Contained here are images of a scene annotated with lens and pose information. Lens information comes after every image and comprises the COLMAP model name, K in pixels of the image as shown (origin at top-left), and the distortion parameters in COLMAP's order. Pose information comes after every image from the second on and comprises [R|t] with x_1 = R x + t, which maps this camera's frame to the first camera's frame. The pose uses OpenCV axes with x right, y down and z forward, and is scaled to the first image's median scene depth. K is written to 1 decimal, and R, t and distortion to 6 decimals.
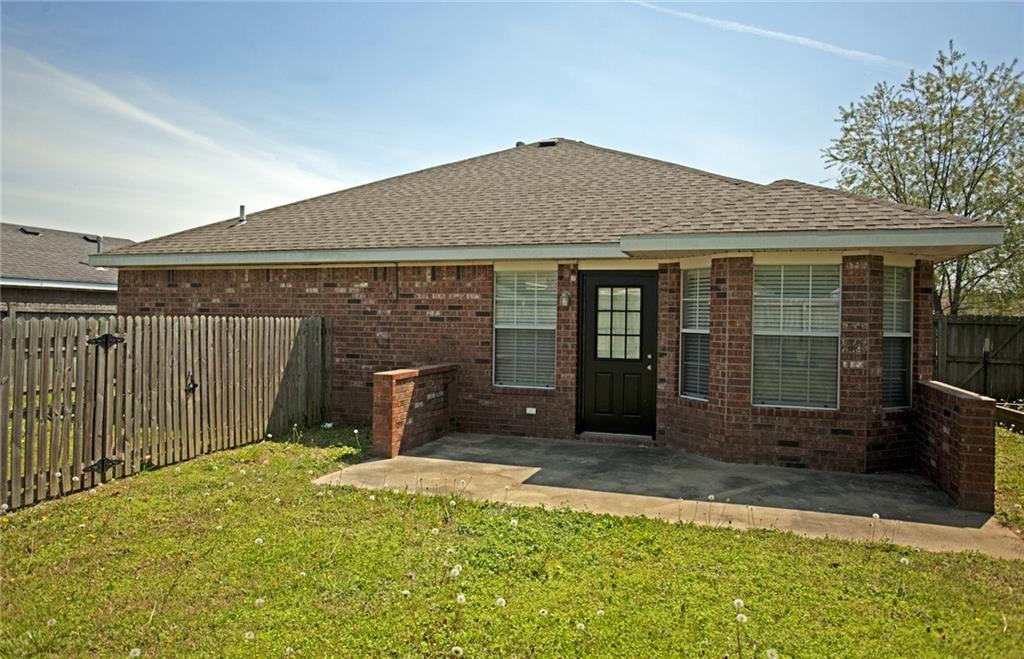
lens RADIAL K [[697.9, 0, 517.8], [0, 697.9, 312.3], [0, 0, 1]] dist [-0.016644, 0.016633]
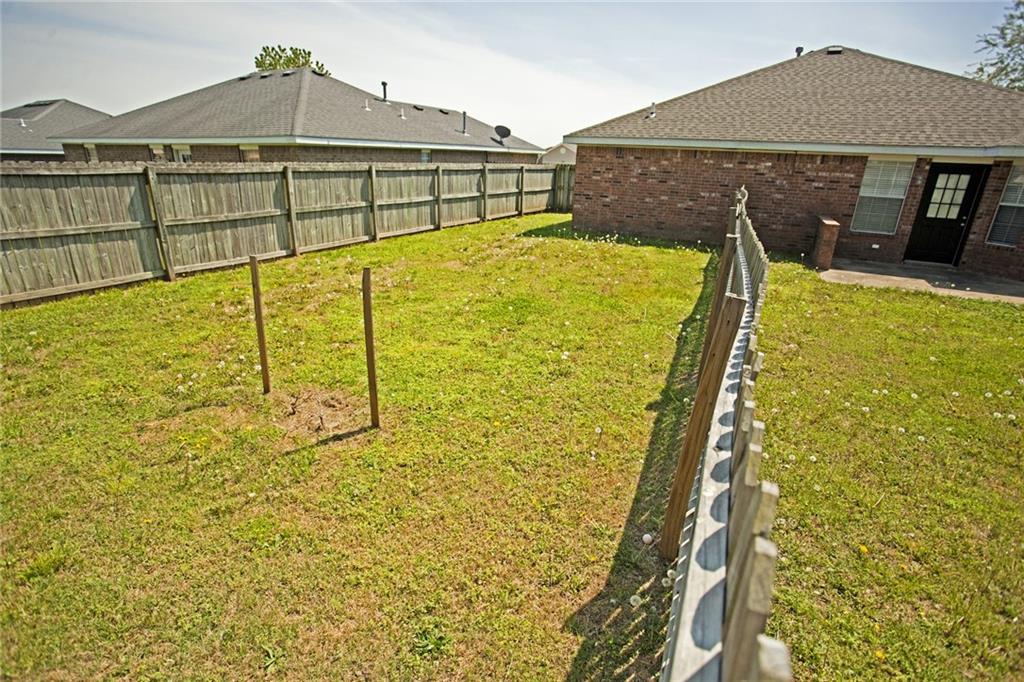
lens RADIAL K [[515.2, 0, 499.7], [0, 515.2, 348.5], [0, 0, 1]] dist [-0.062796, 0.025281]
pose [[0.989687, 0.063781, -0.128266, -0.732165], [-0.013577, 0.933143, 0.359250, -0.056611], [0.142604, -0.353803, 0.924385, -0.376381]]
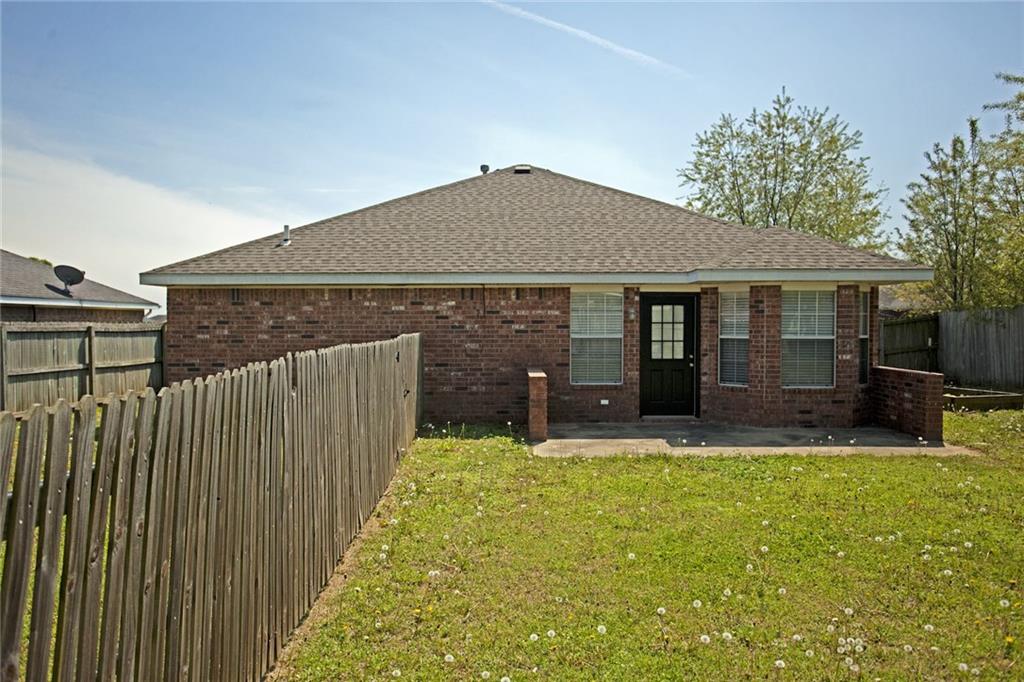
lens RADIAL K [[779.6, 0, 520.6], [0, 779.6, 335.1], [0, 0, 1]] dist [-0.018820, -0.010302]
pose [[0.944743, -0.023012, 0.327002, -0.589602], [0.013126, 0.999389, 0.032409, -0.029555], [-0.327548, -0.026326, 0.944468, -0.292984]]
